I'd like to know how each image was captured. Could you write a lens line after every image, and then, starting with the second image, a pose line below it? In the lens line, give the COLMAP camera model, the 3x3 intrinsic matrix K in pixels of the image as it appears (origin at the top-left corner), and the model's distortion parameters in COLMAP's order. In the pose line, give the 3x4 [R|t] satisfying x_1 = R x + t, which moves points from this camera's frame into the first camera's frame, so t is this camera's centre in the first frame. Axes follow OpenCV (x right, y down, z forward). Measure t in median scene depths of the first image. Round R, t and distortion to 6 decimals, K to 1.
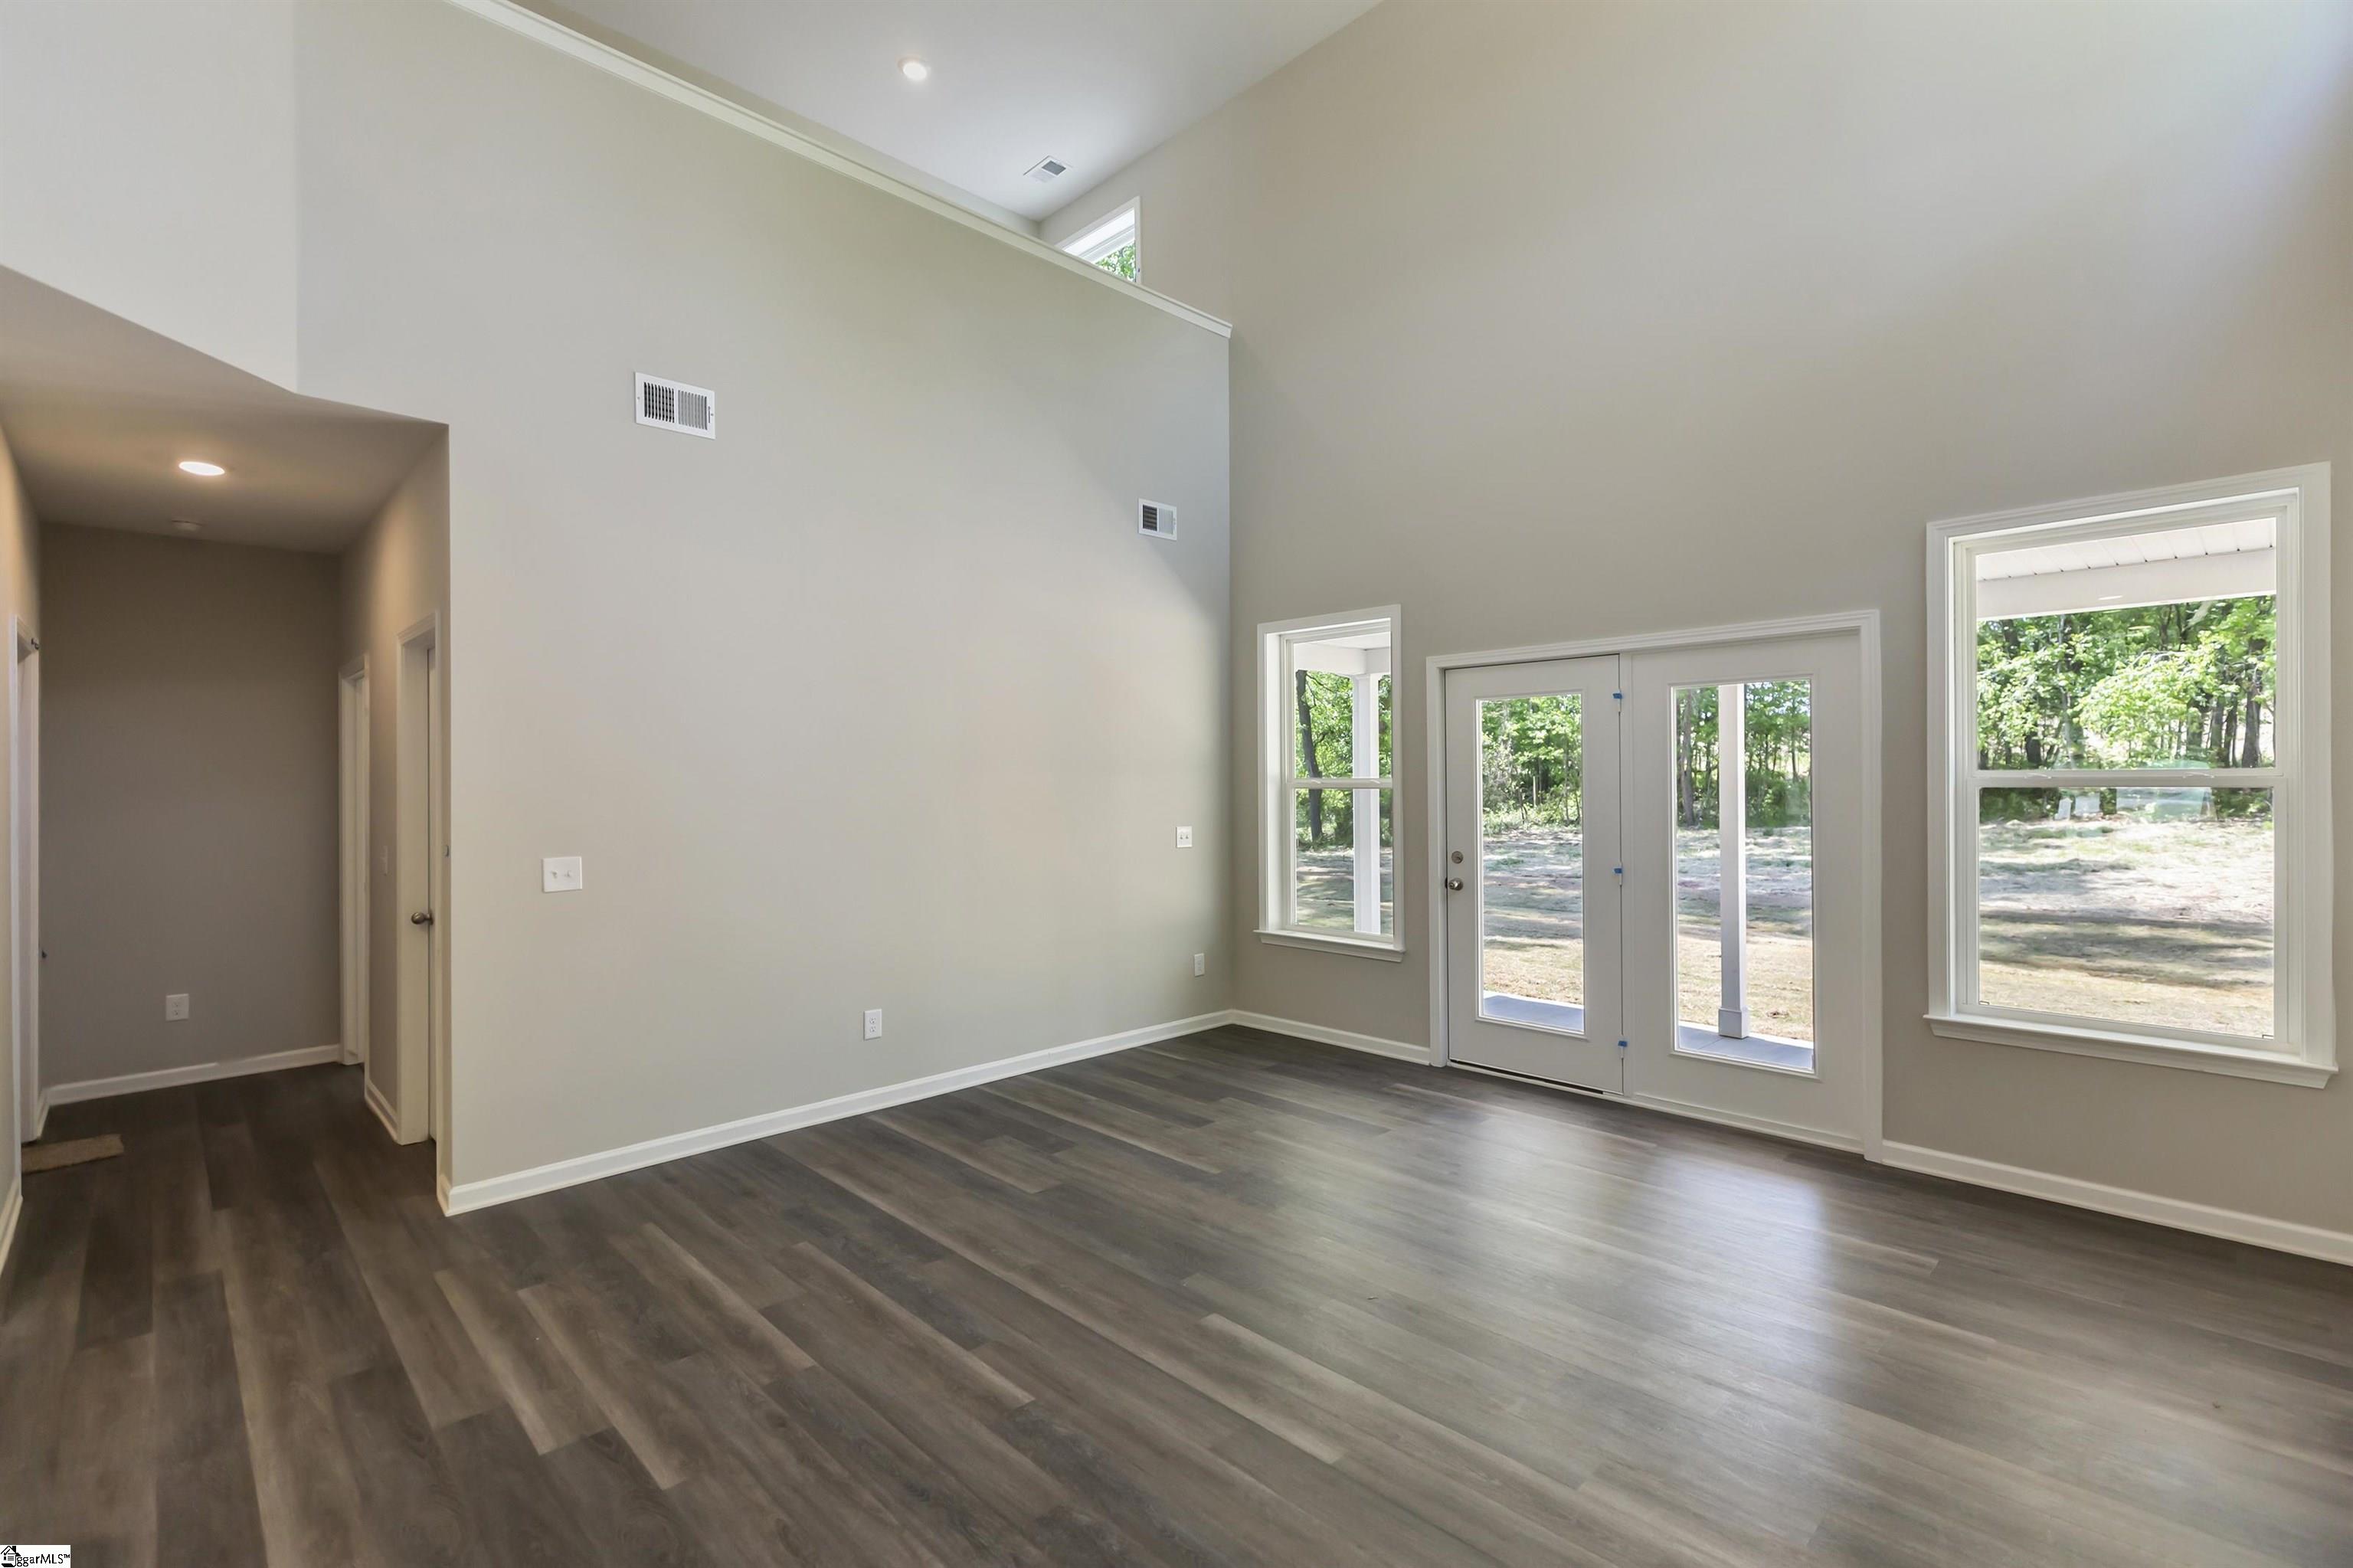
lens RADIAL K [[1067.6, 0, 1195.1], [0, 1067.6, 784.1], [0, 0, 1]] dist [0.010122, -0.001999]
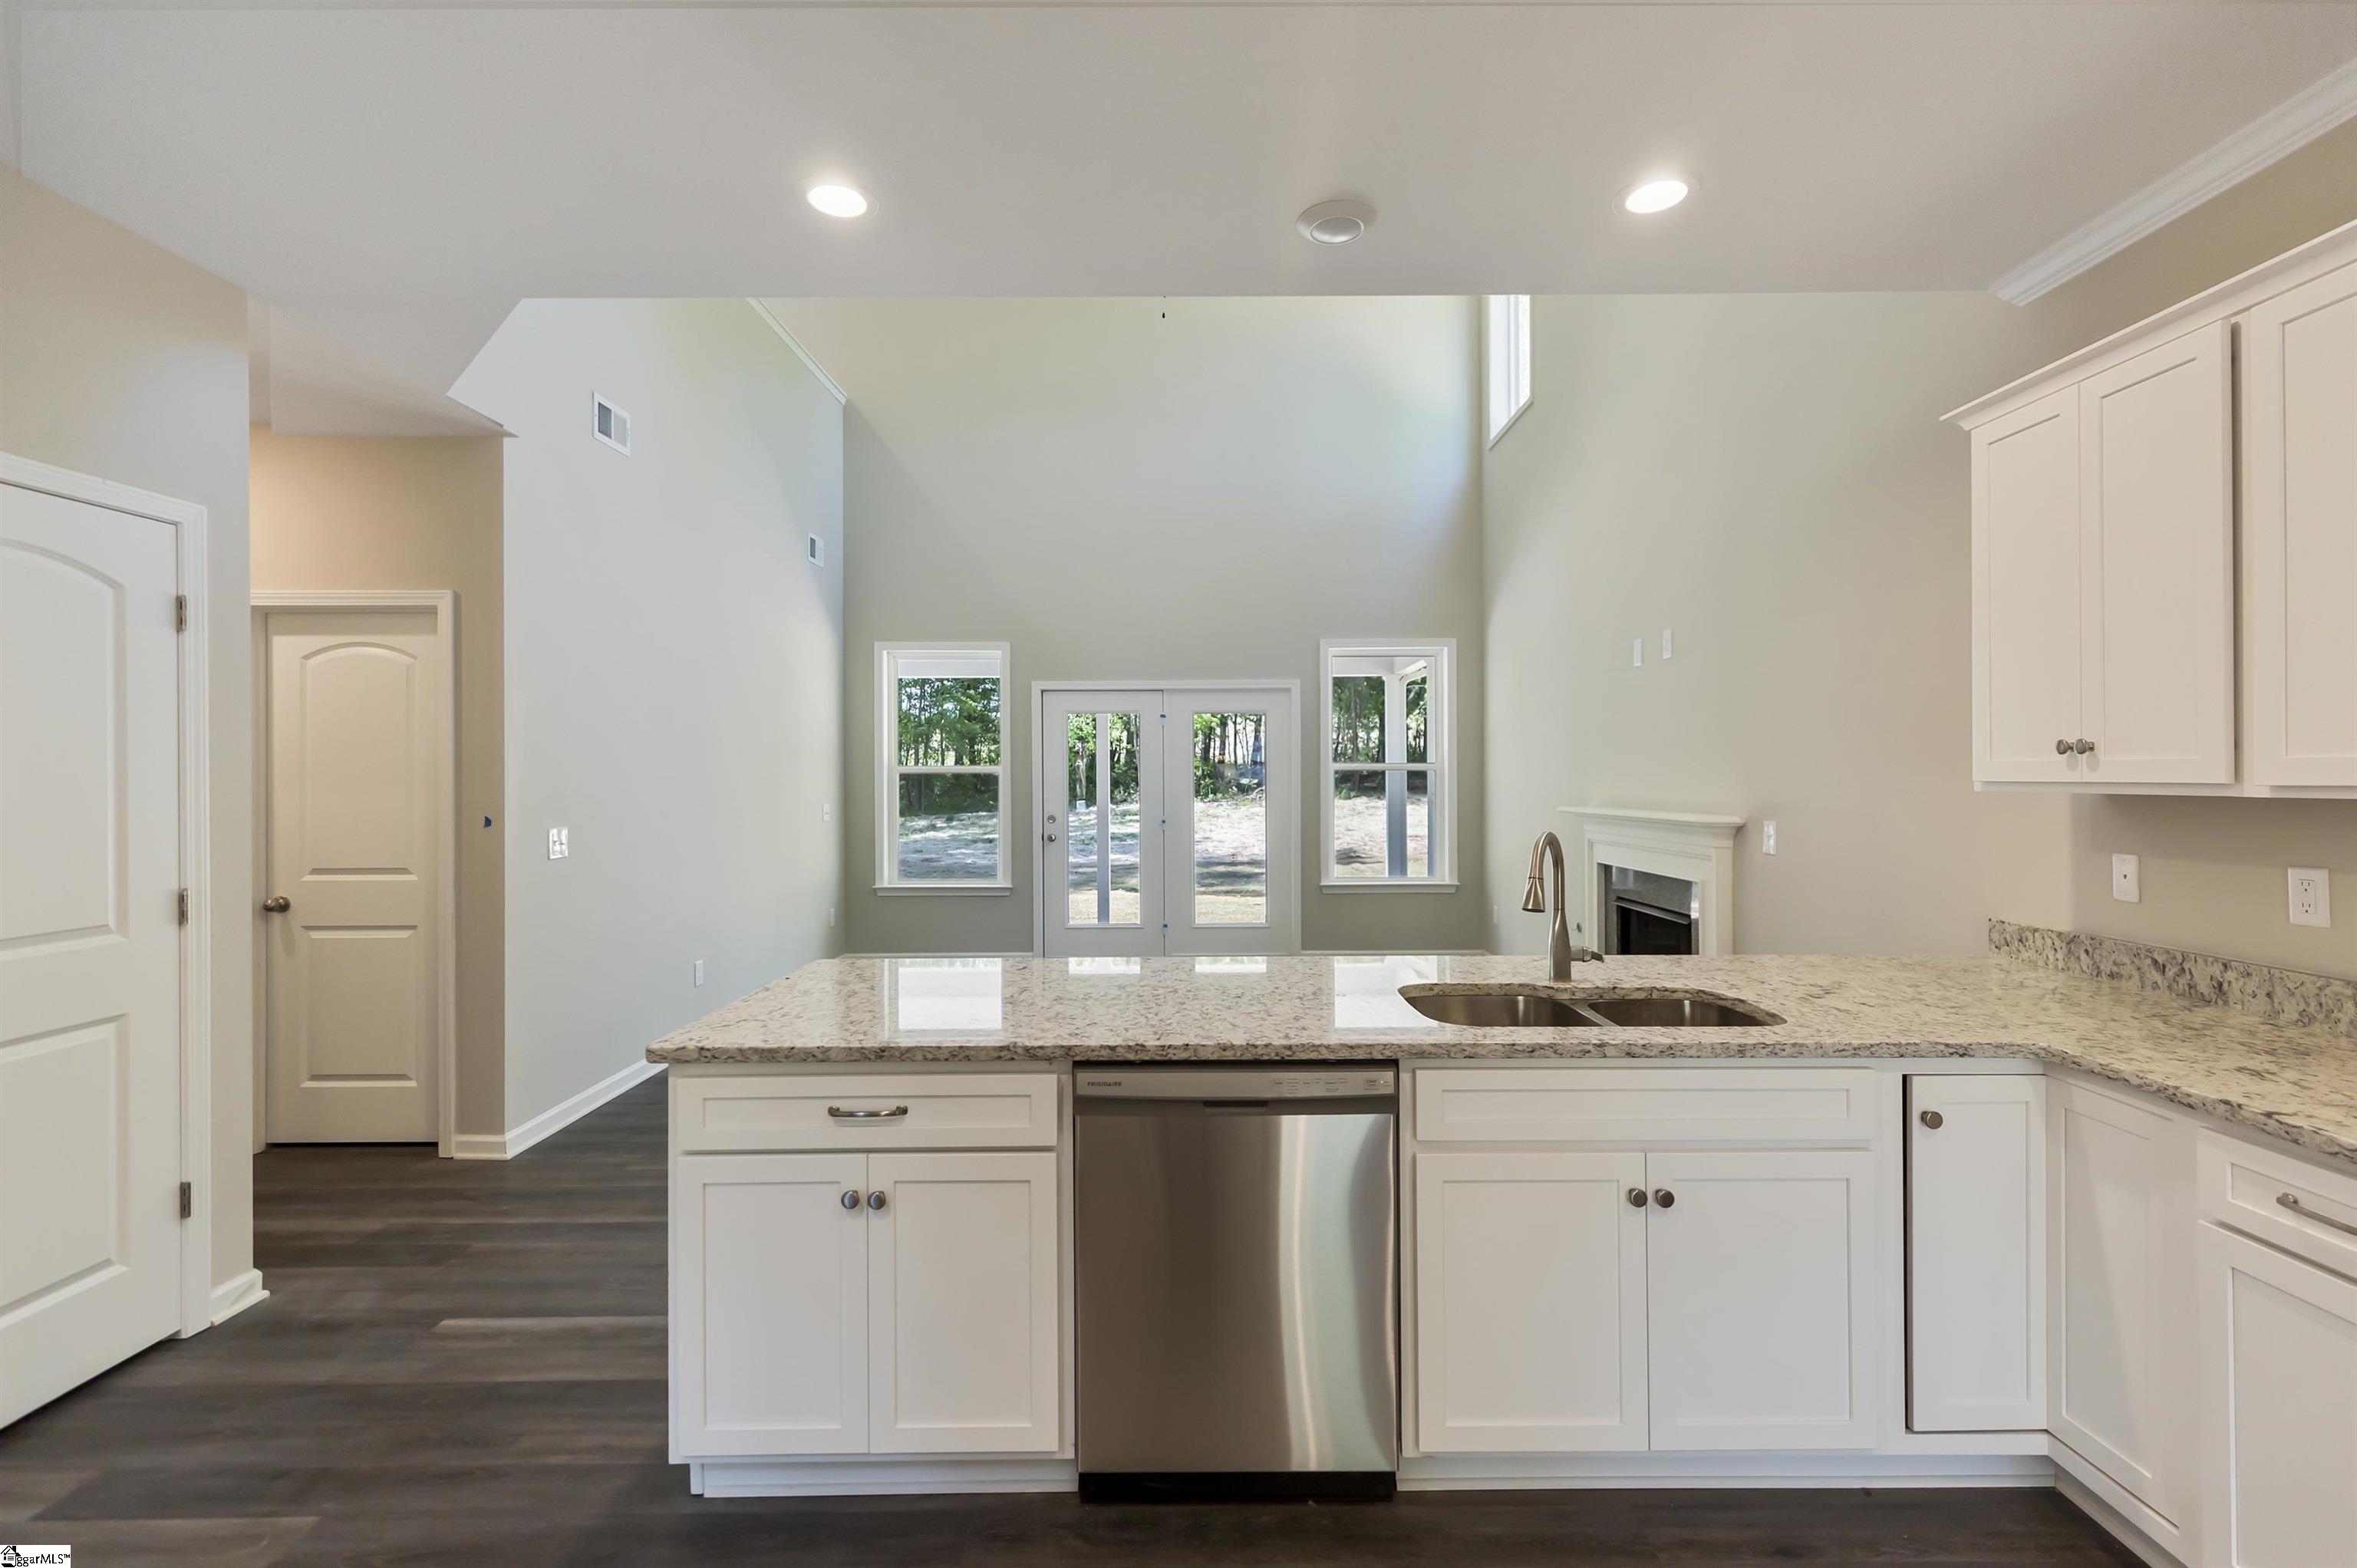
lens RADIAL K [[1069.3, 0, 1187.6], [0, 1069.3, 771.8], [0, 0, 1]] dist [0.010122, -0.001999]
pose [[0.702417, 0.002787, 0.711760, -0.882746], [0.004125, 0.999960, -0.007986, 0.022284], [-0.711754, 0.008546, 0.702377, -0.219949]]
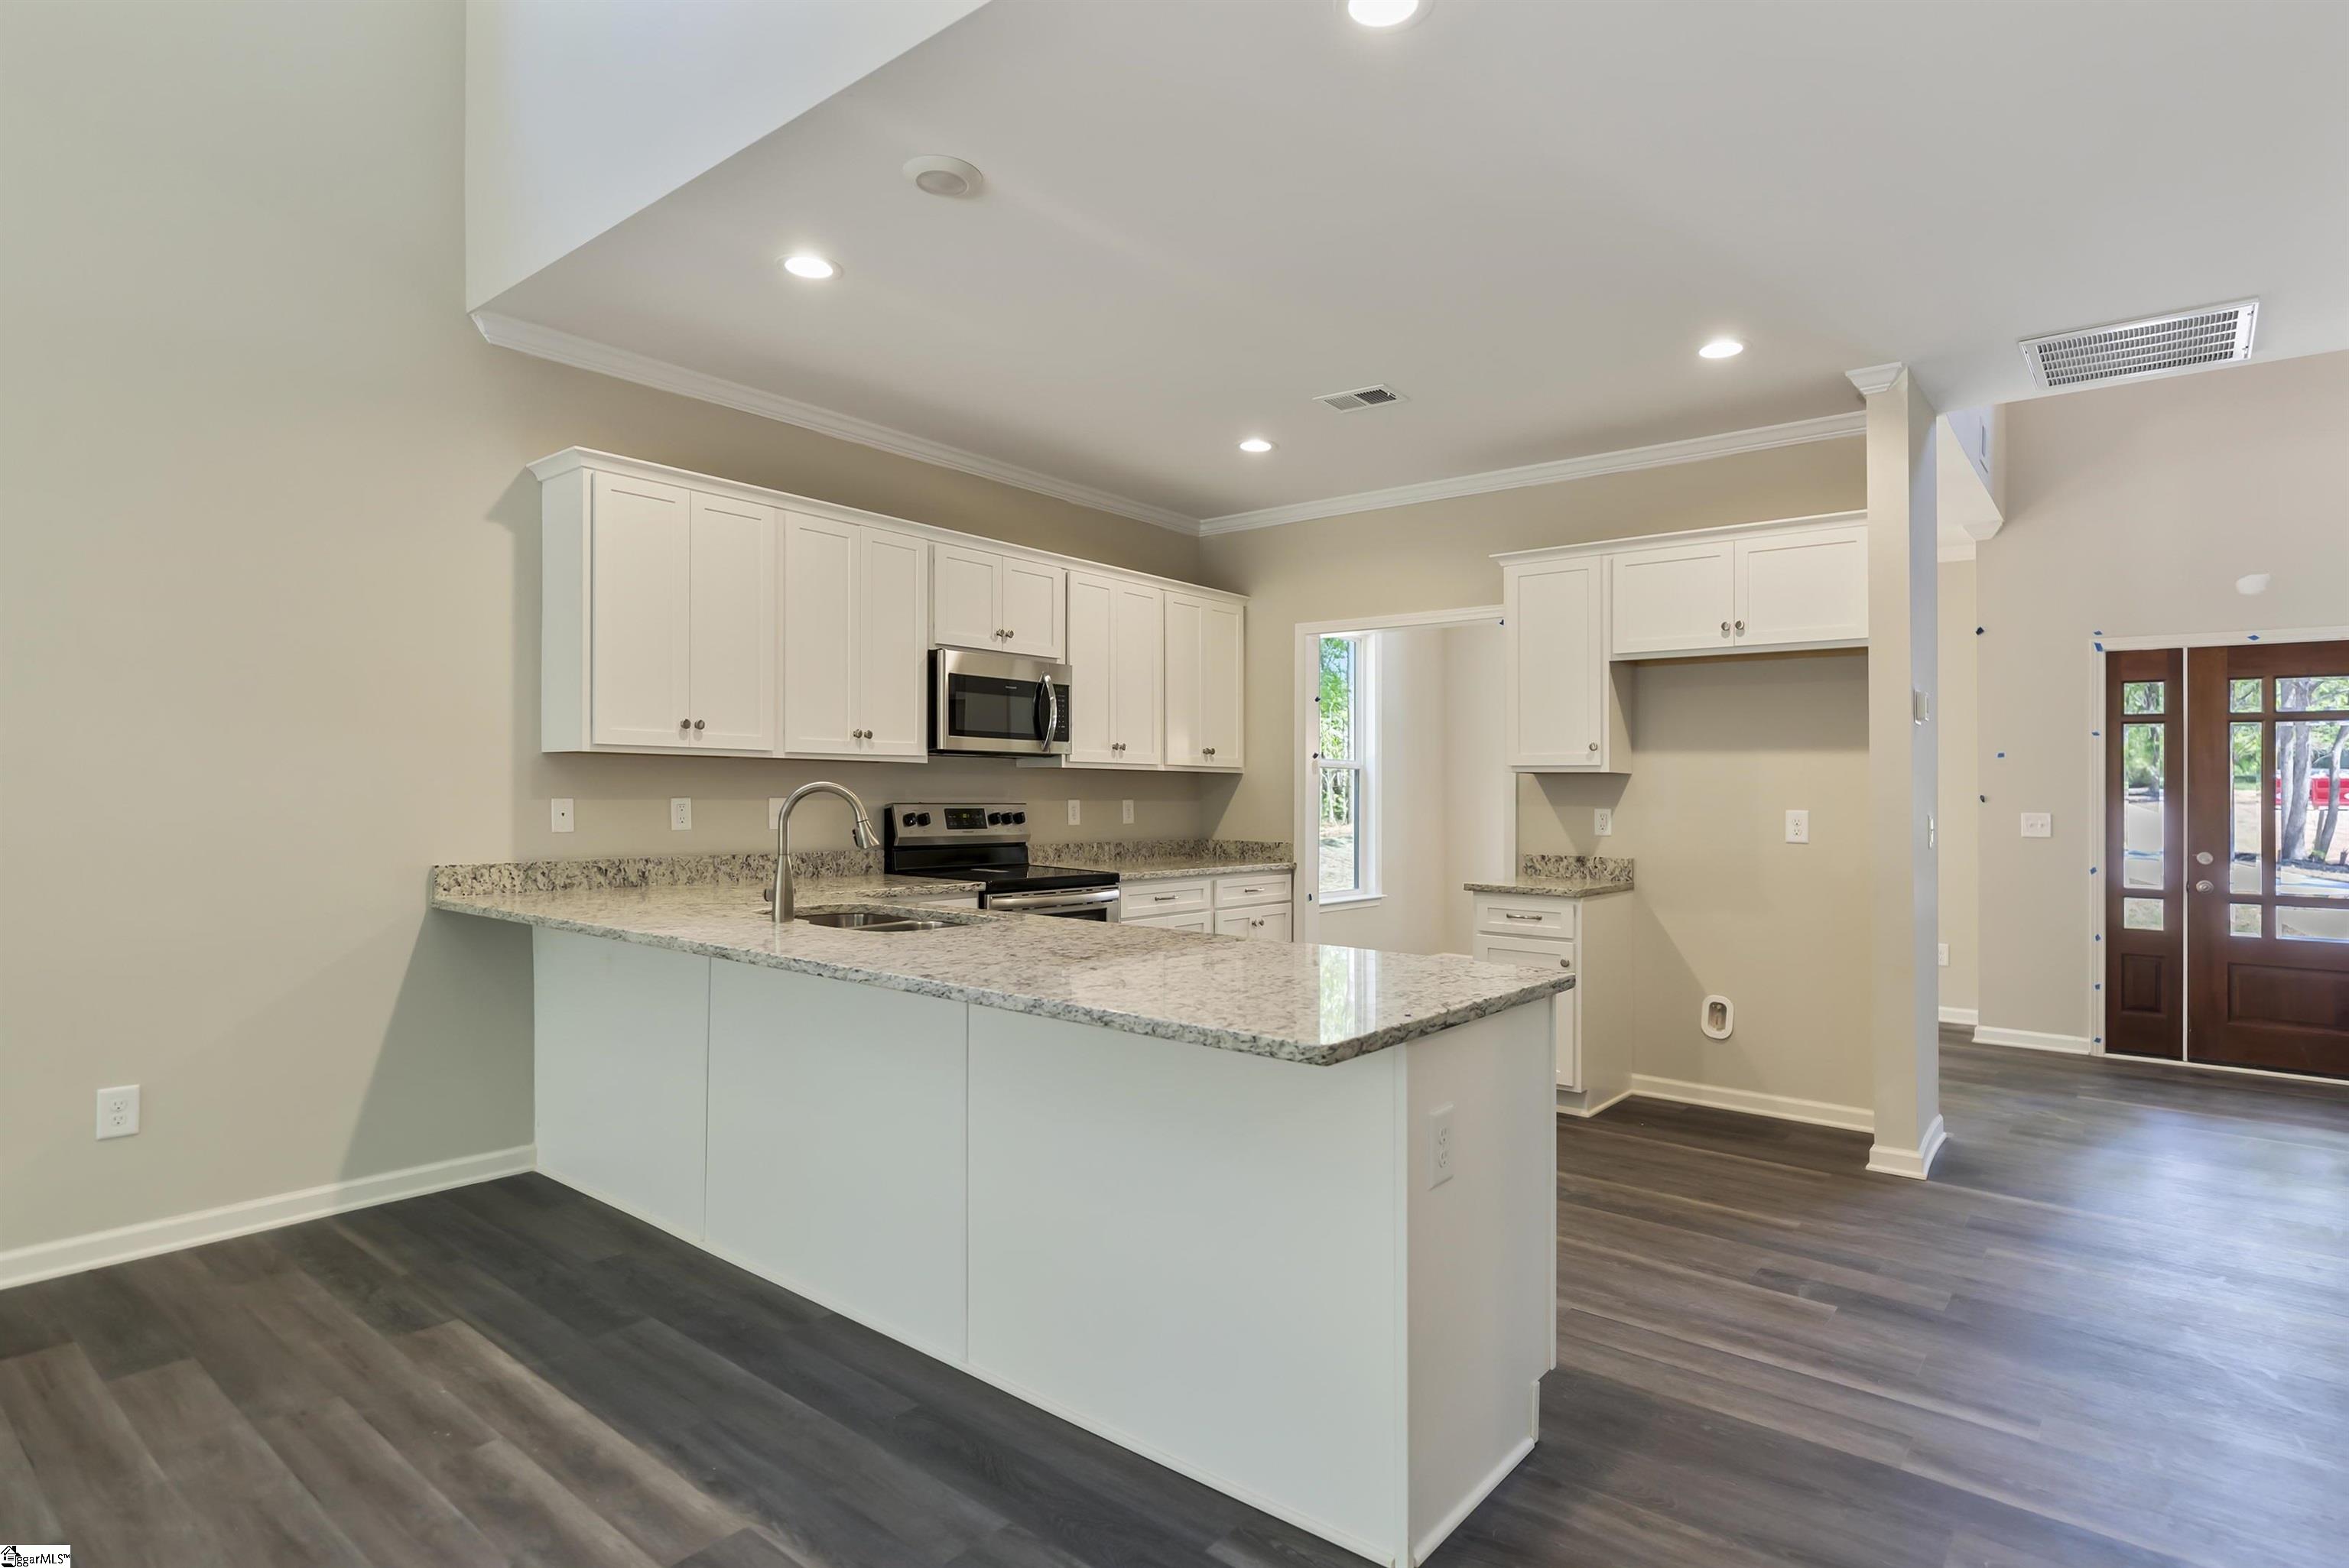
lens RADIAL K [[1213.9, 0, 1171.8], [0, 1213.9, 807.4], [0, 0, 1]] dist [0.000075, -0.000453]
pose [[-0.994716, -0.008146, -0.102337, -0.449428], [-0.010066, 0.999783, 0.018259, 0.051168], [0.102166, 0.019192, -0.994582, 0.860268]]
